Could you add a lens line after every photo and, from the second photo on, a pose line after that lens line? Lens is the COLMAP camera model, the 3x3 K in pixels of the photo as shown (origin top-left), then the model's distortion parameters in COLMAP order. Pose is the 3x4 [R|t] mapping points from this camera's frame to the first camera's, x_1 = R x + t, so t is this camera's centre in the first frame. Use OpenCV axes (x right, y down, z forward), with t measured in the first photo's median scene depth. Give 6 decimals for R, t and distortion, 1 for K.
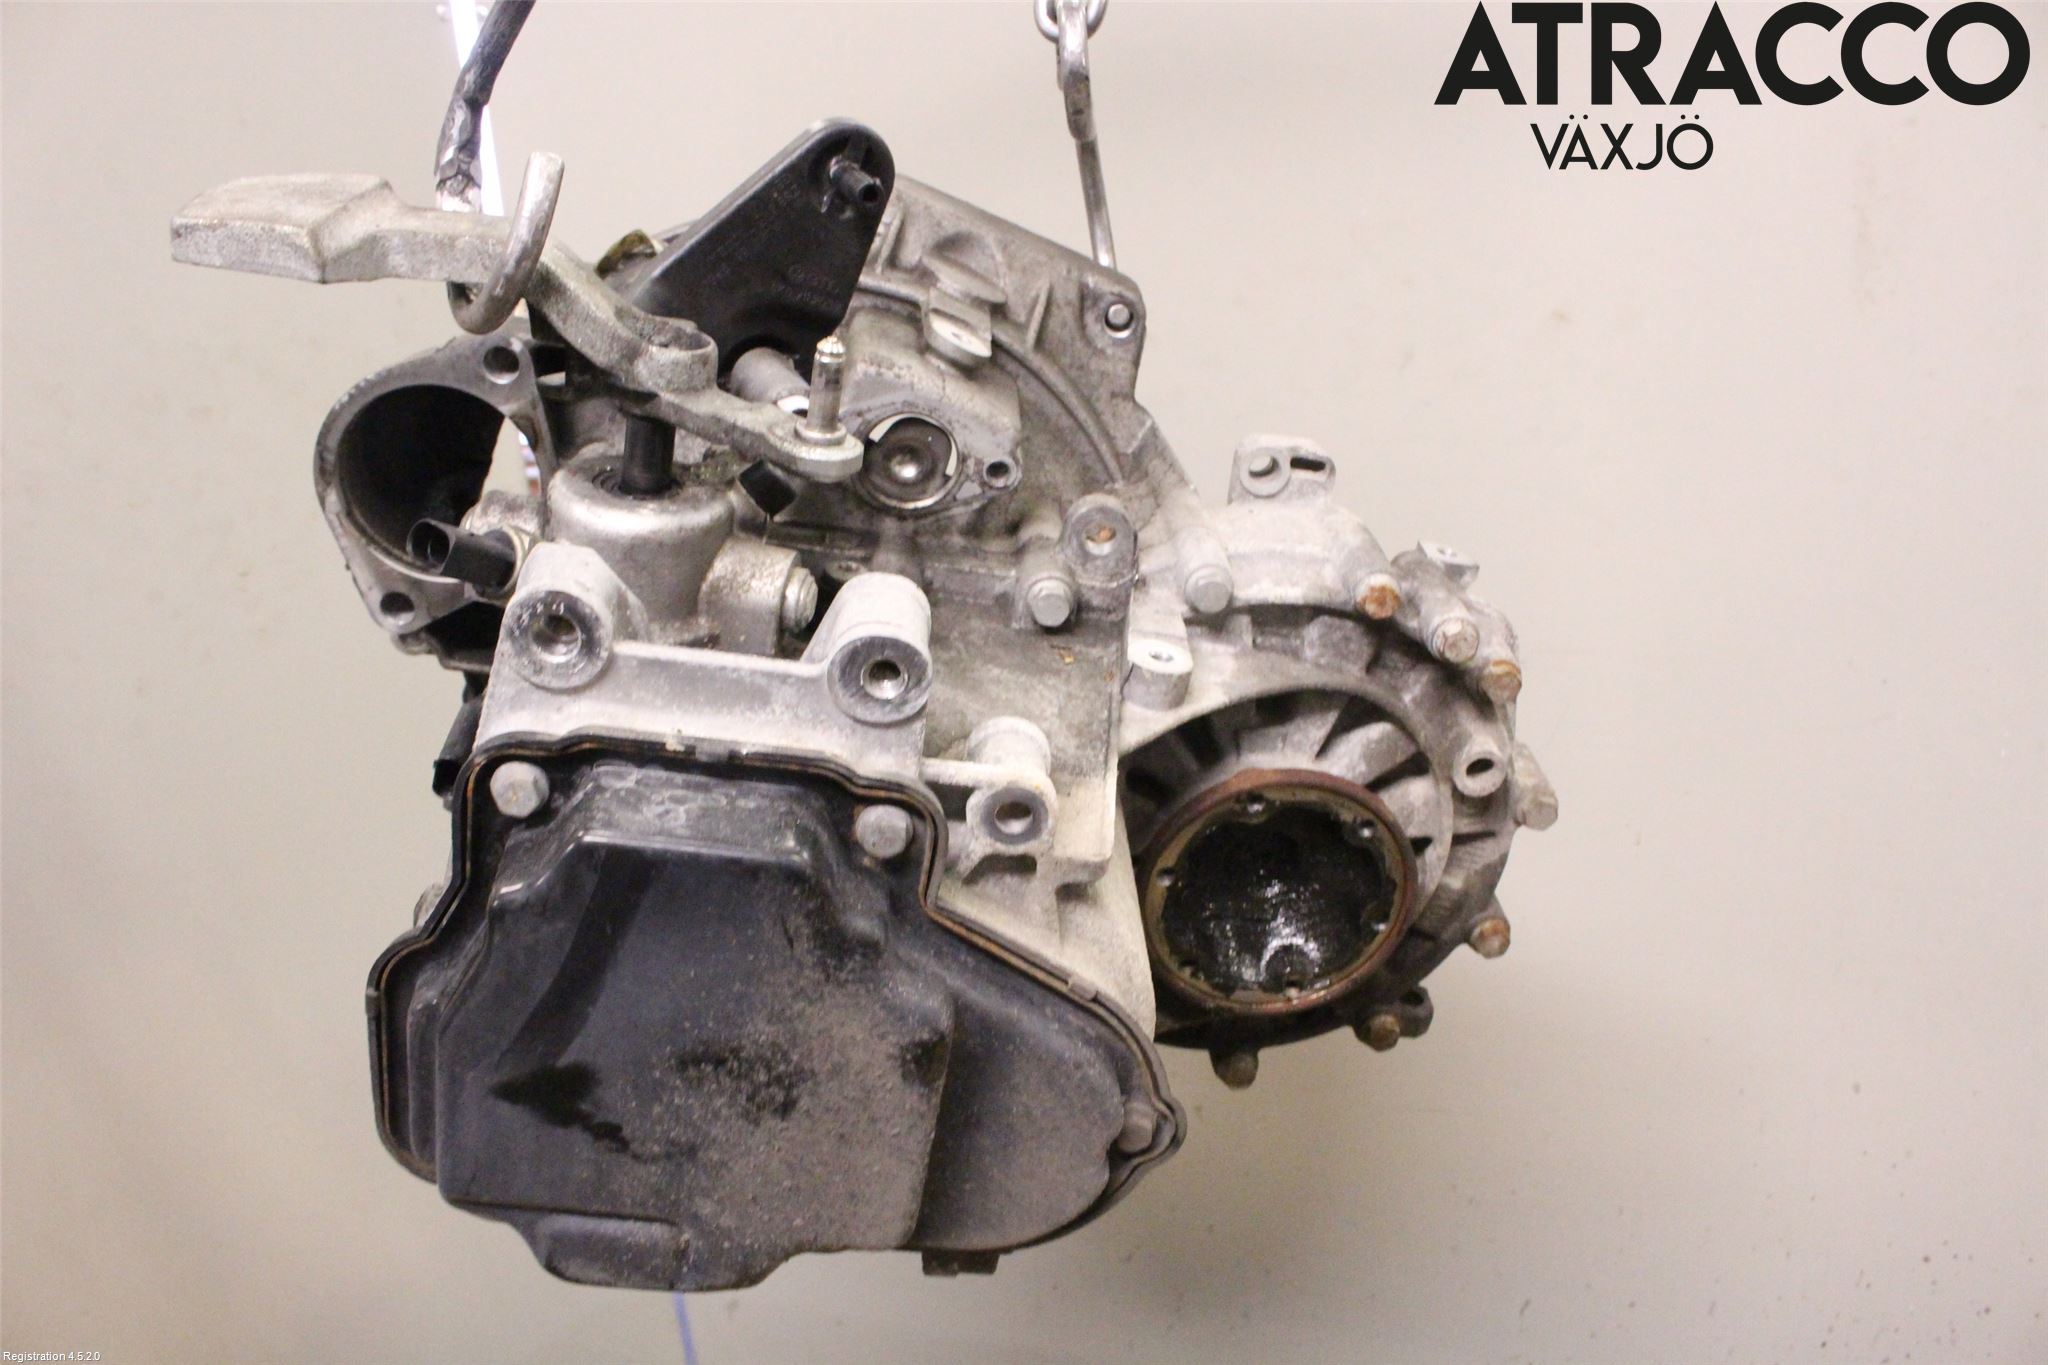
lens RADIAL K [[1724.3, 0, 1024.0], [0, 1724.3, 682.5], [0, 0, 1]] dist [-0.172356, 0.185600]
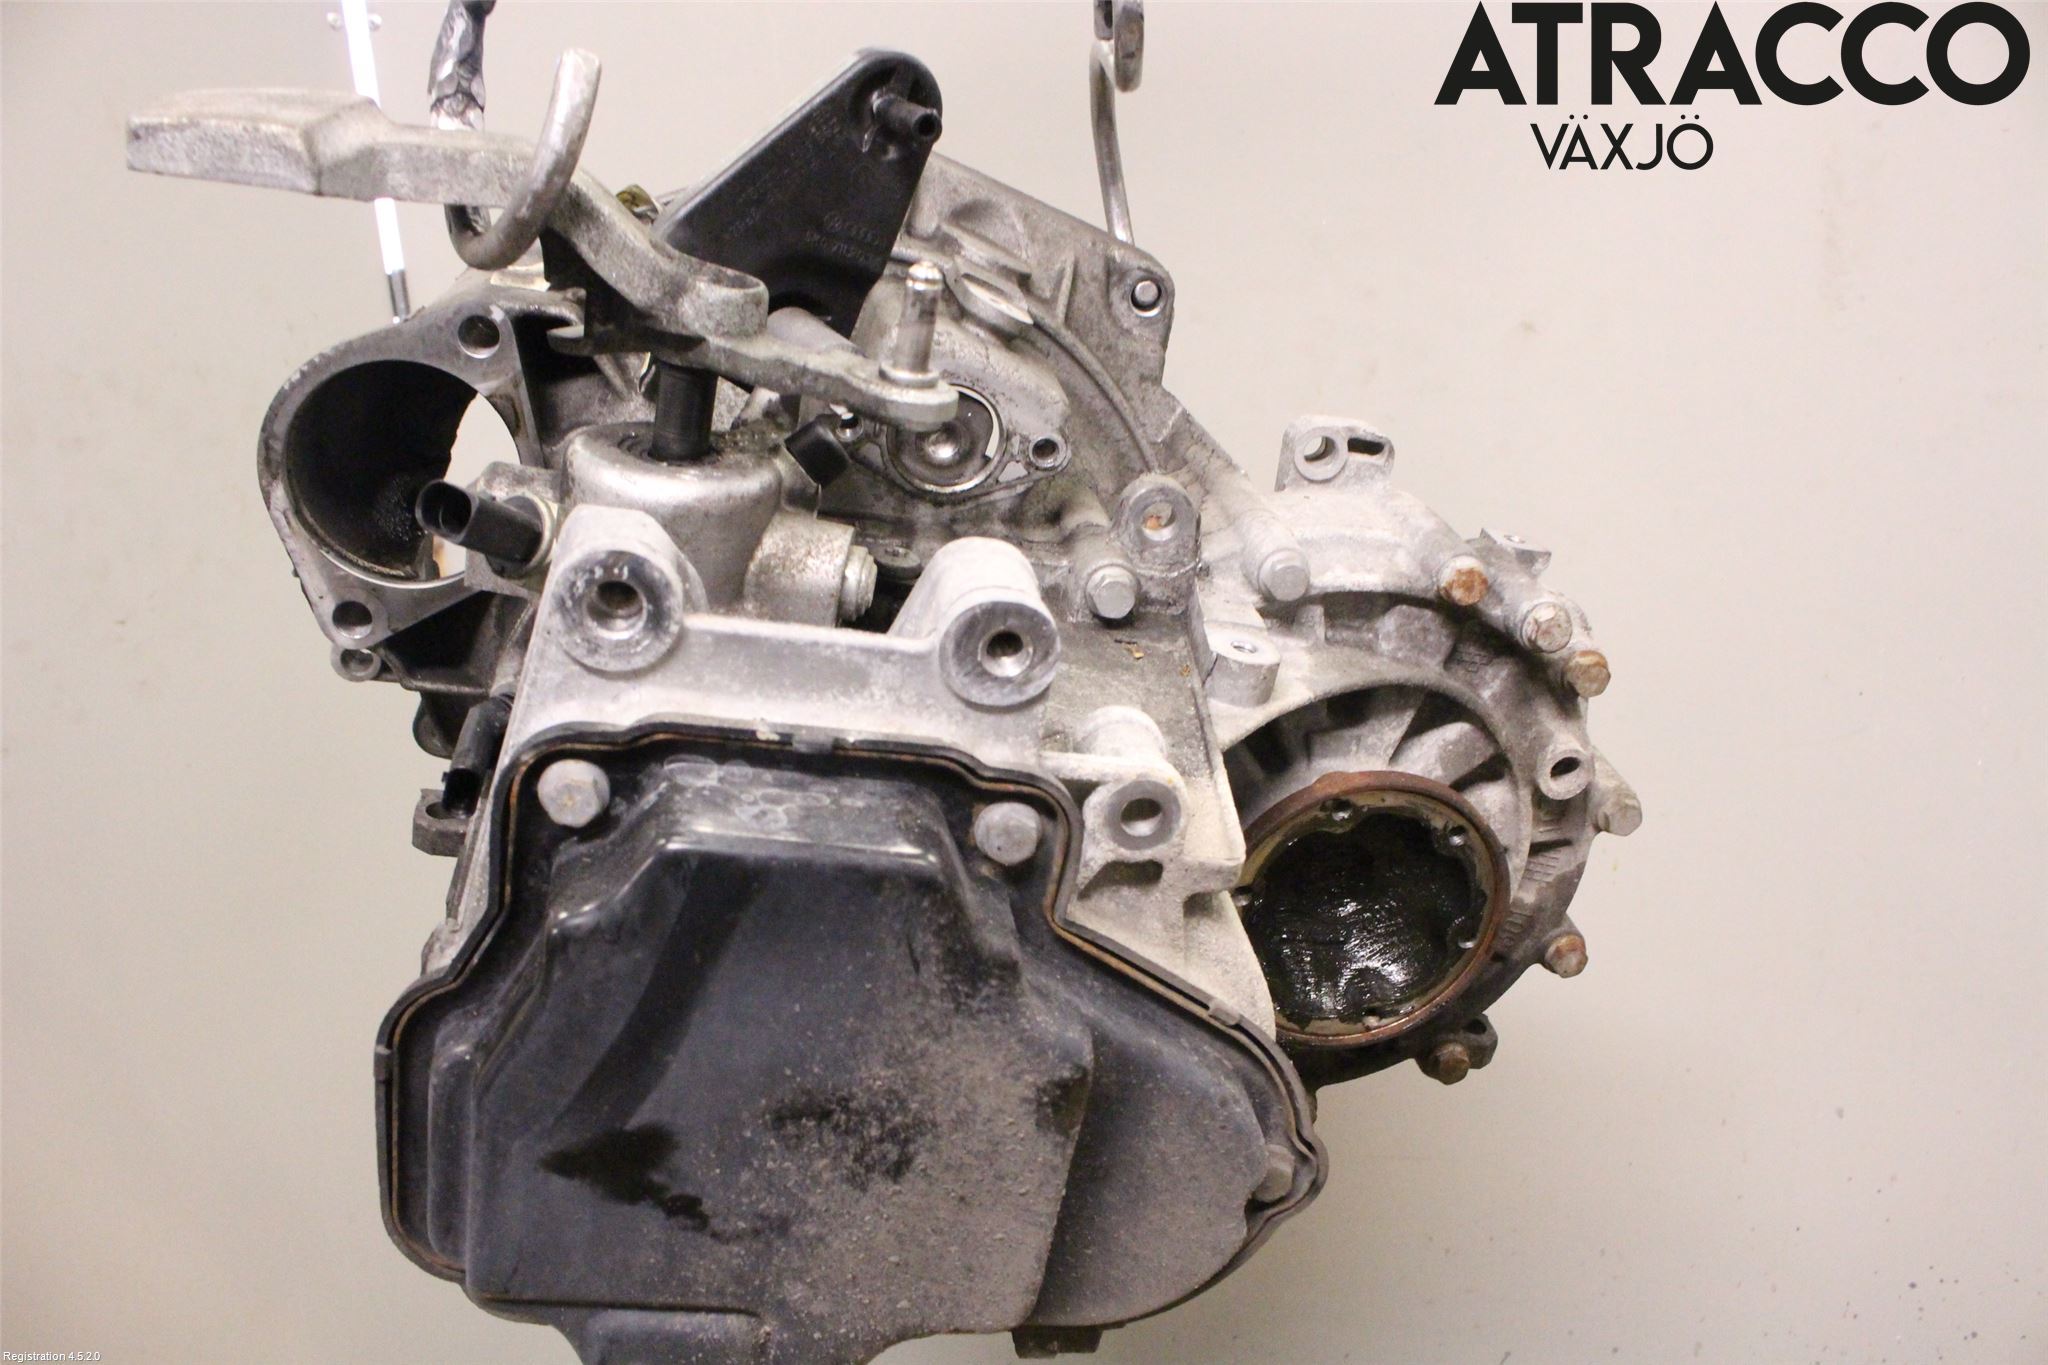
lens RADIAL K [[1724.3, 0, 1024.0], [0, 1724.3, 682.5], [0, 0, 1]] dist [-0.172356, 0.185600]
pose [[0.996593, -0.021876, 0.079528, -0.122395], [0.024869, 0.999012, -0.036837, 0.038386], [-0.078644, 0.038689, 0.996152, 0.133442]]
